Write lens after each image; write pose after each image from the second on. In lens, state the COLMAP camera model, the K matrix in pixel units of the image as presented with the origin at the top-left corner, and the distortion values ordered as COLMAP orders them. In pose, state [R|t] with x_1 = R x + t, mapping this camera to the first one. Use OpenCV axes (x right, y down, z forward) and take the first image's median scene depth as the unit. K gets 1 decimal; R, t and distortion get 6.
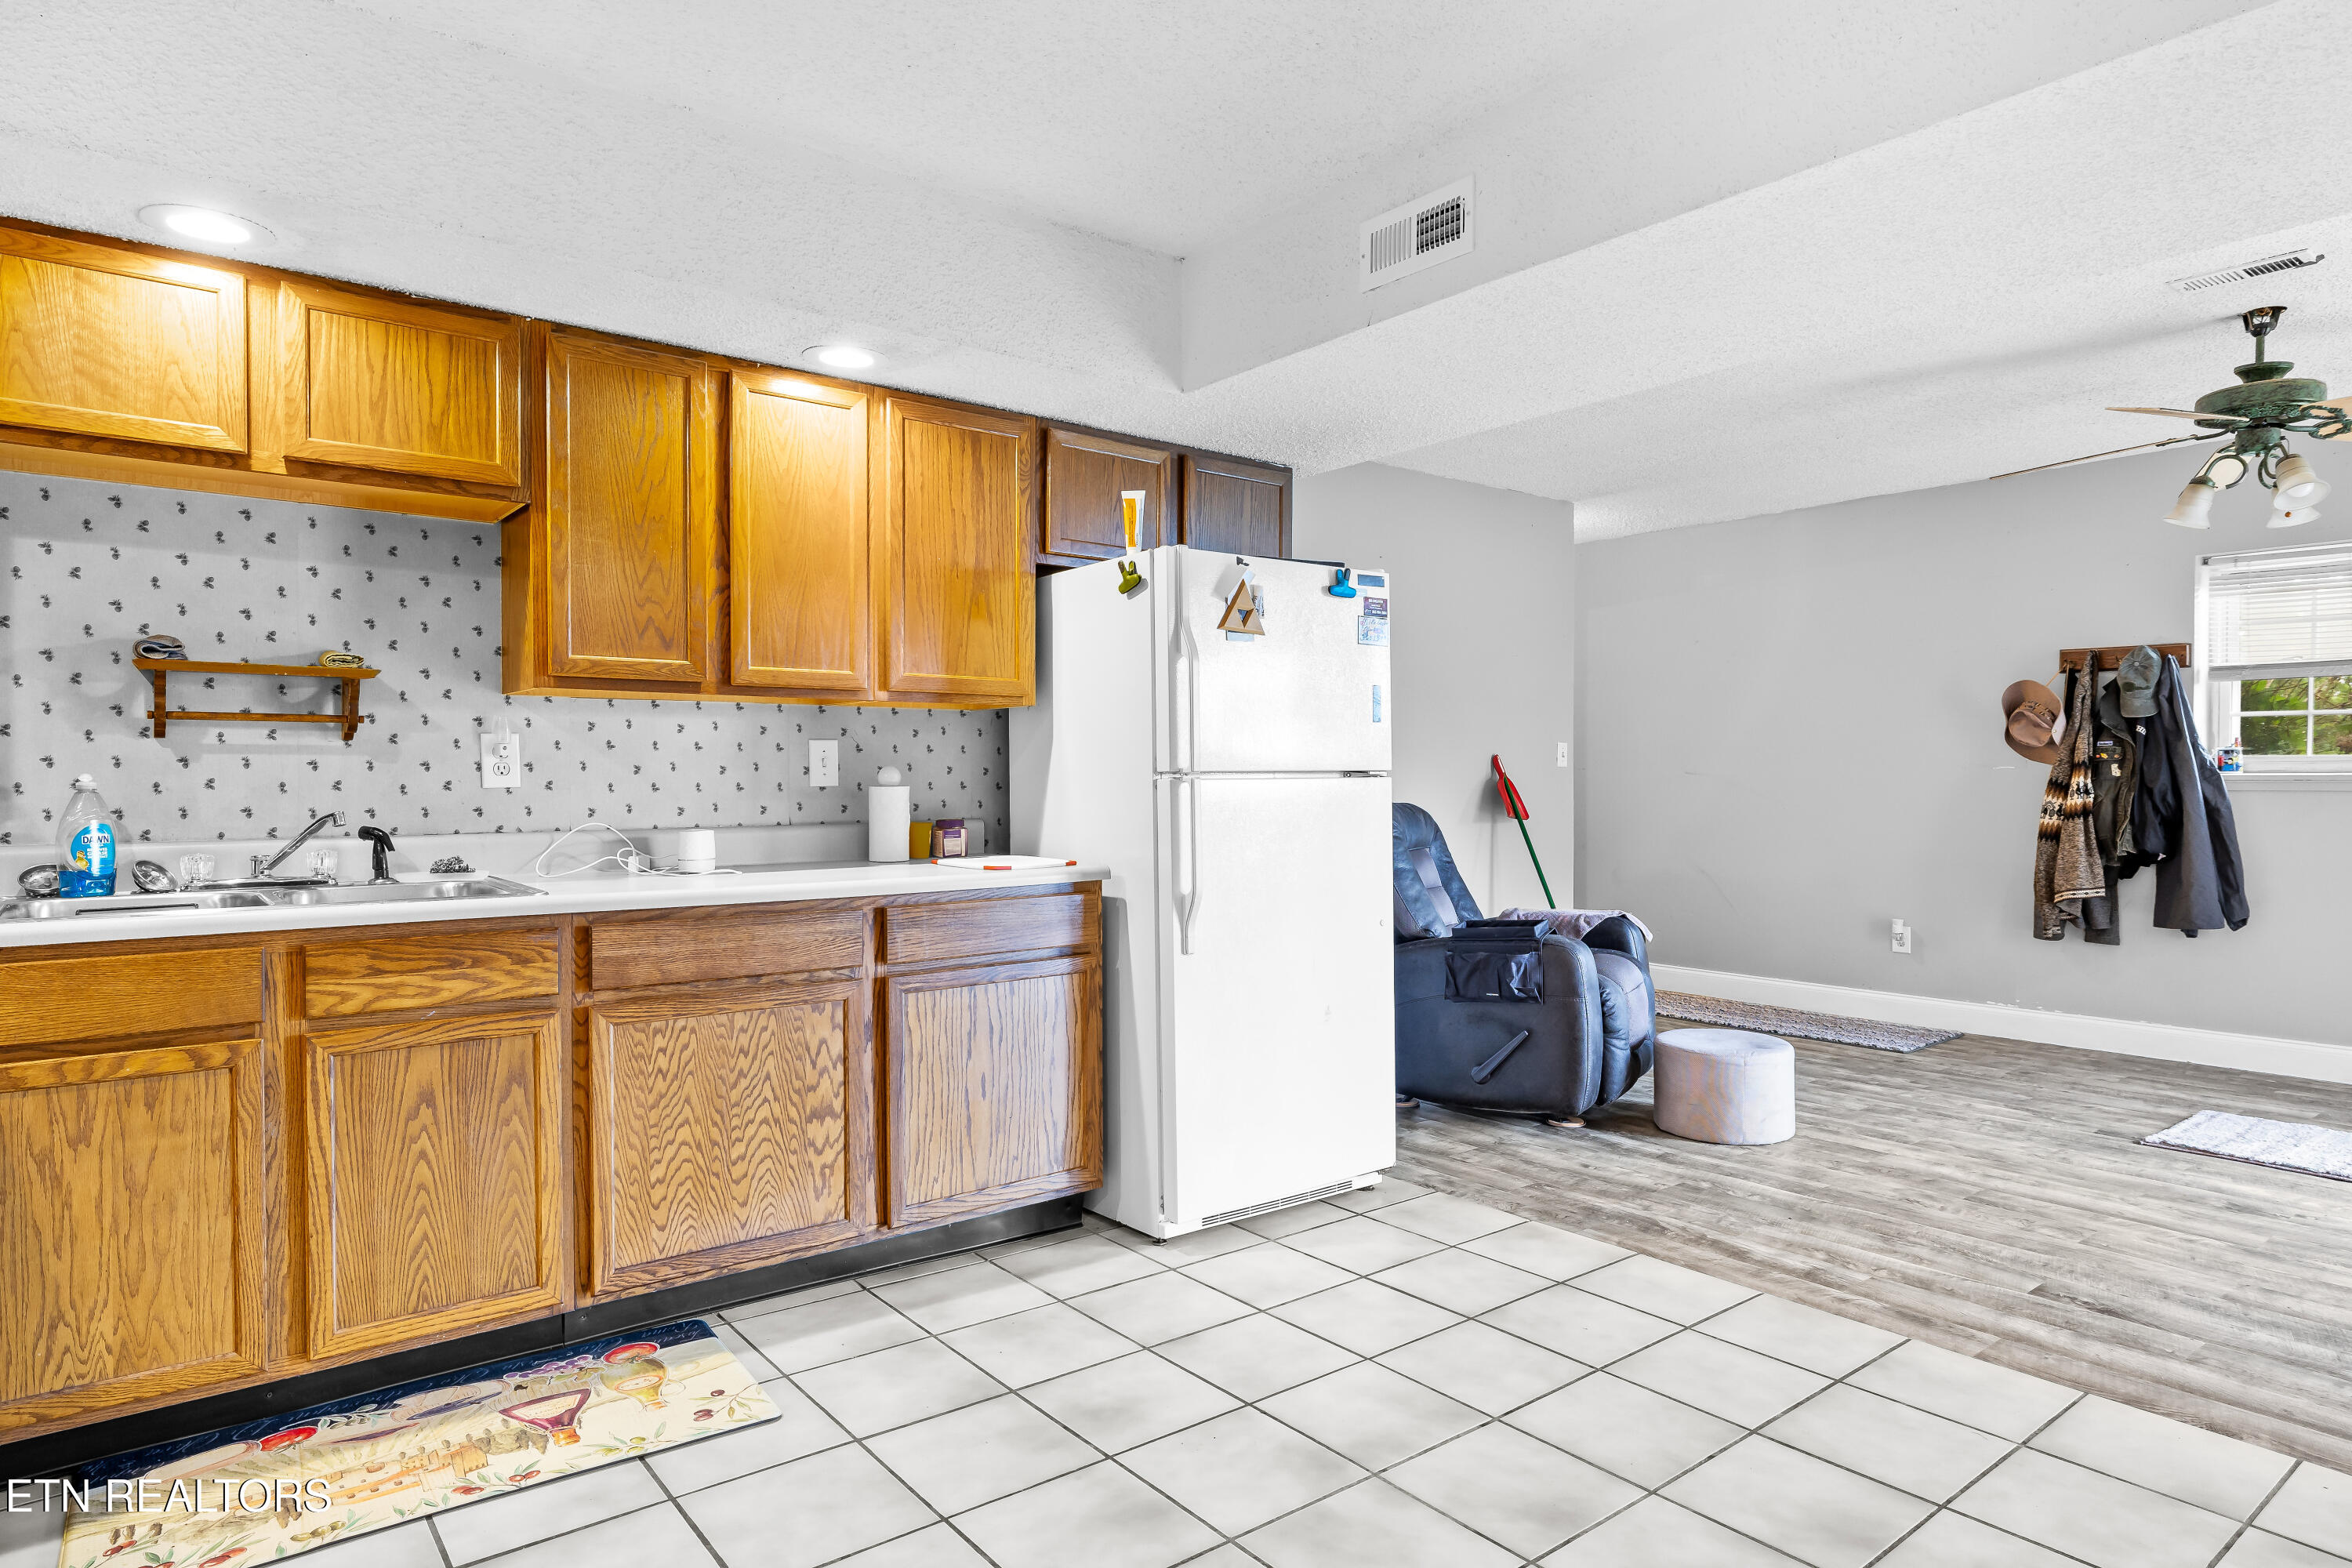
lens RADIAL K [[1366.8, 0, 1157.8], [0, 1366.8, 791.1], [0, 0, 1]] dist [-0.001578, -0.001065]
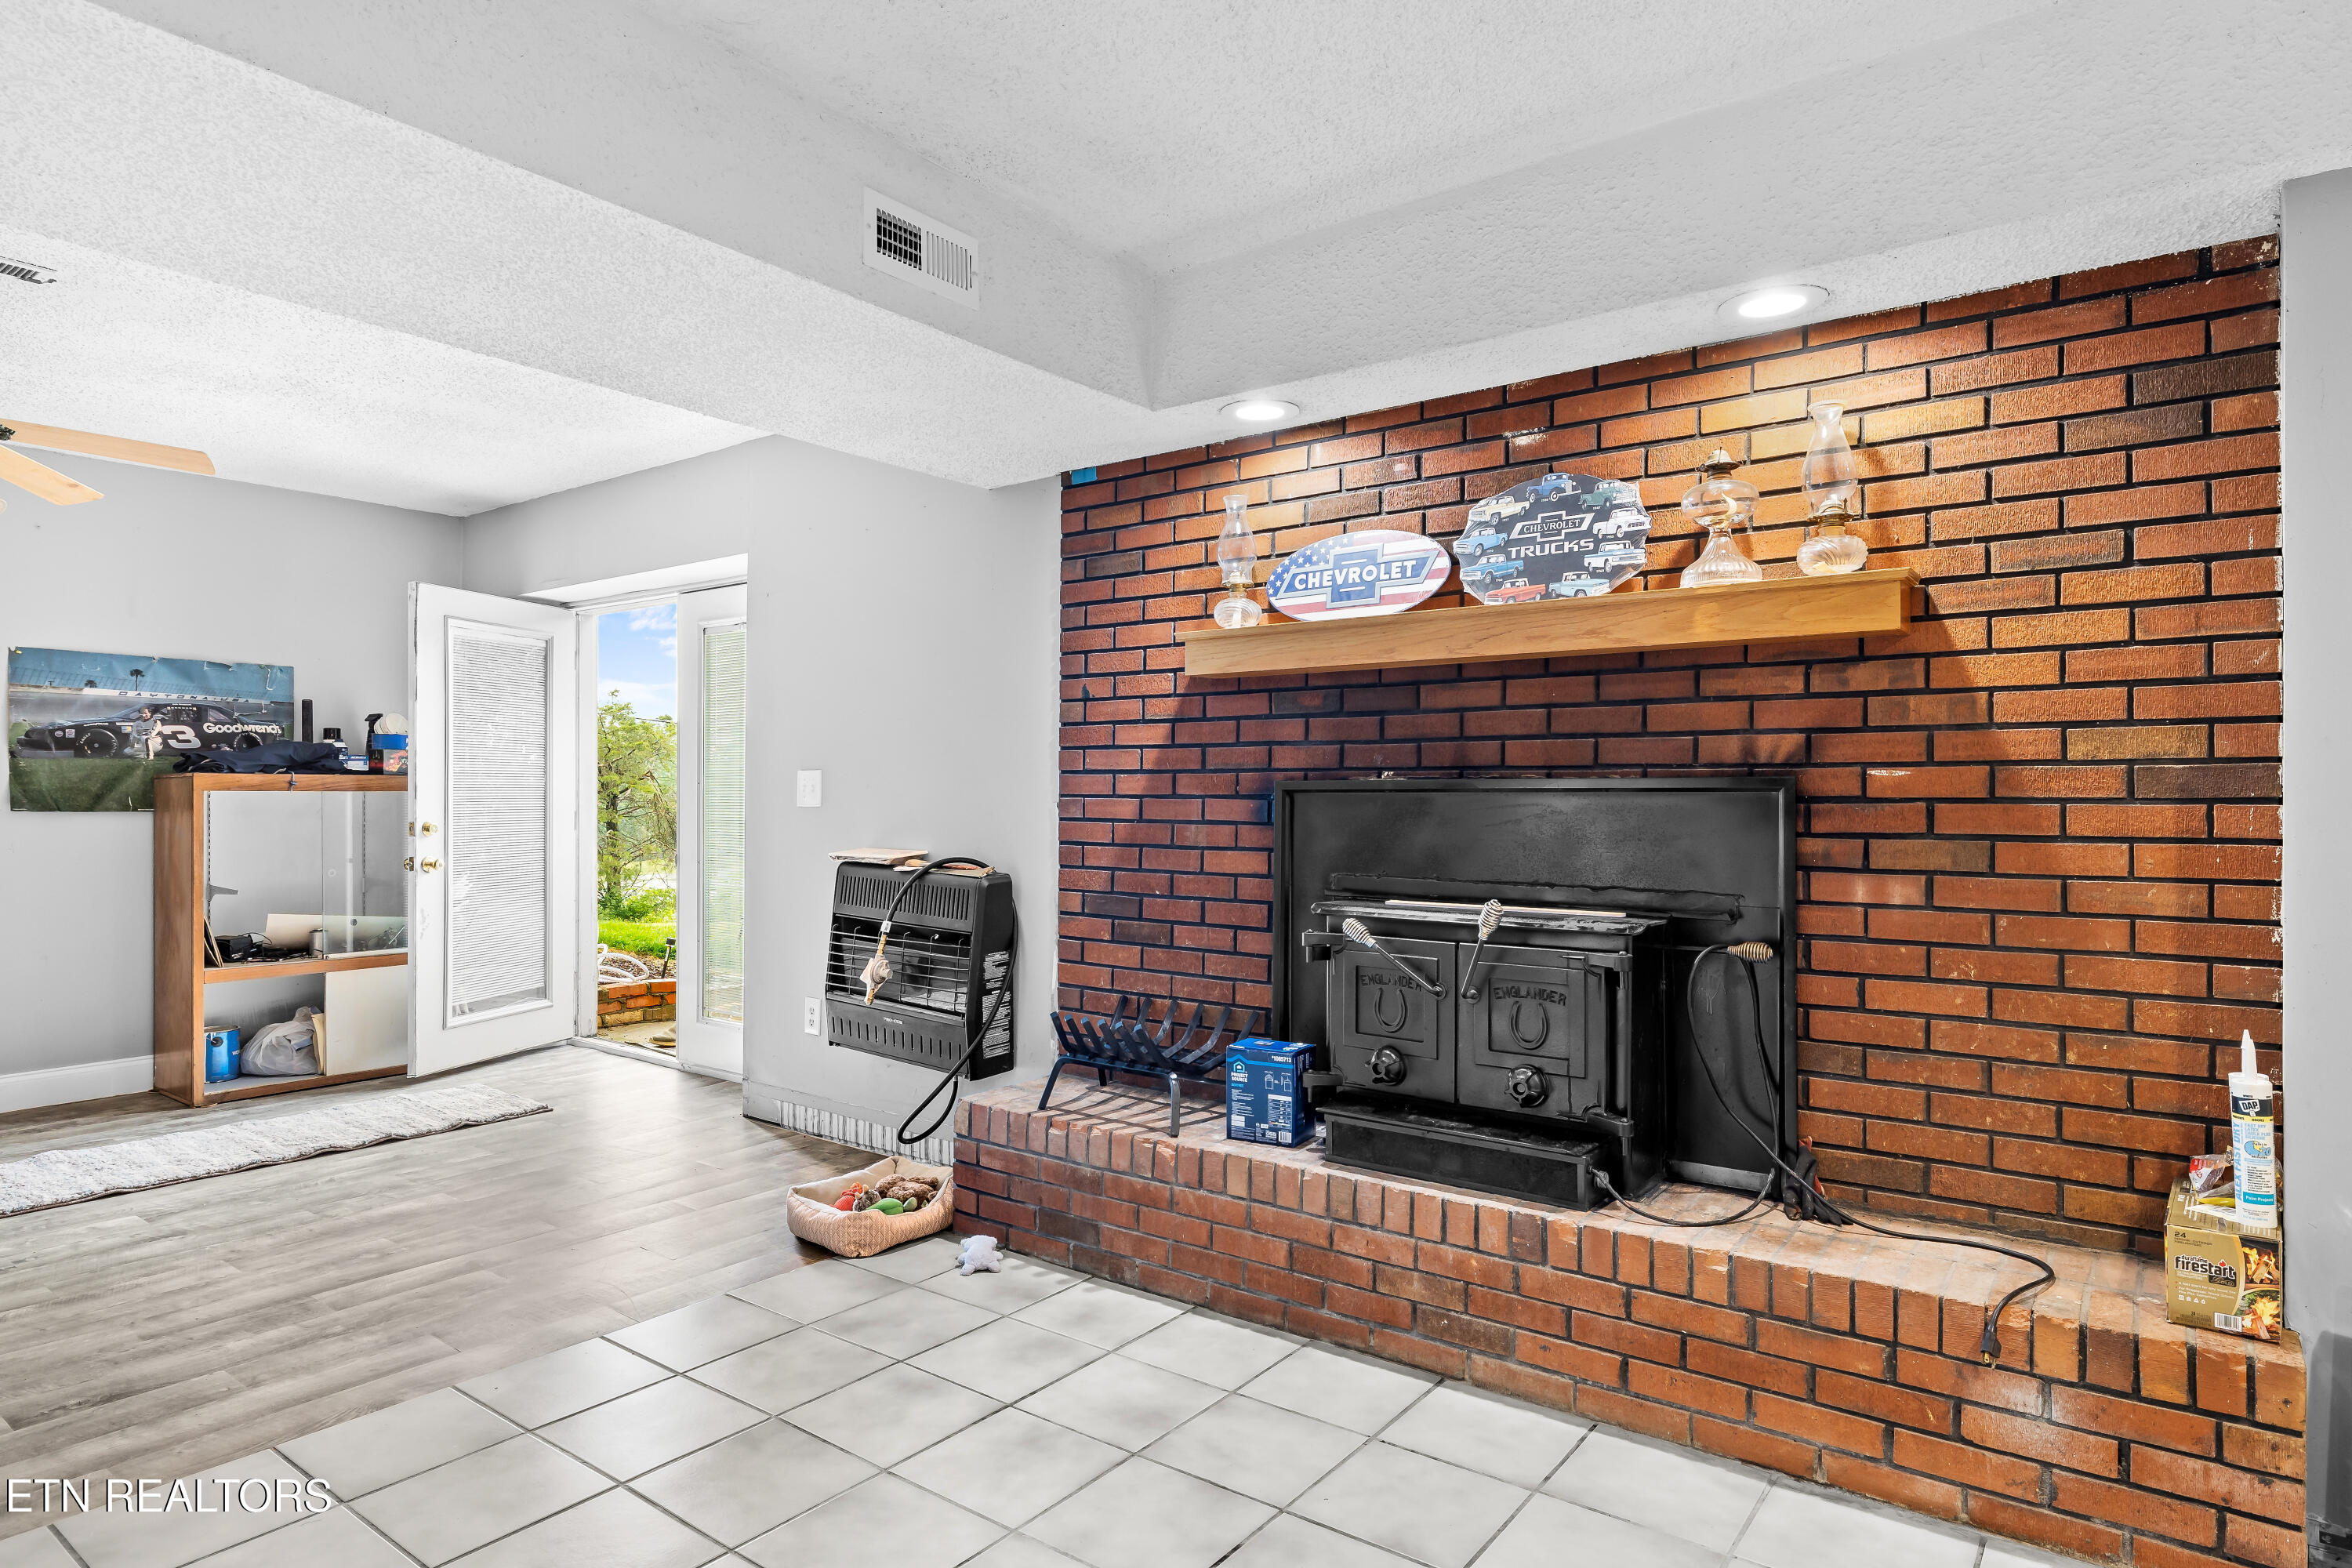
lens RADIAL K [[1319.8, 0, 1176.0], [0, 1319.8, 785.3], [0, 0, 1]] dist [-0.005255, 0.004194]
pose [[-0.257017, 0.006011, 0.966388, -0.342224], [0.013204, 0.999909, -0.002708, -0.019542], [-0.966317, 0.012064, -0.257073, 0.516715]]
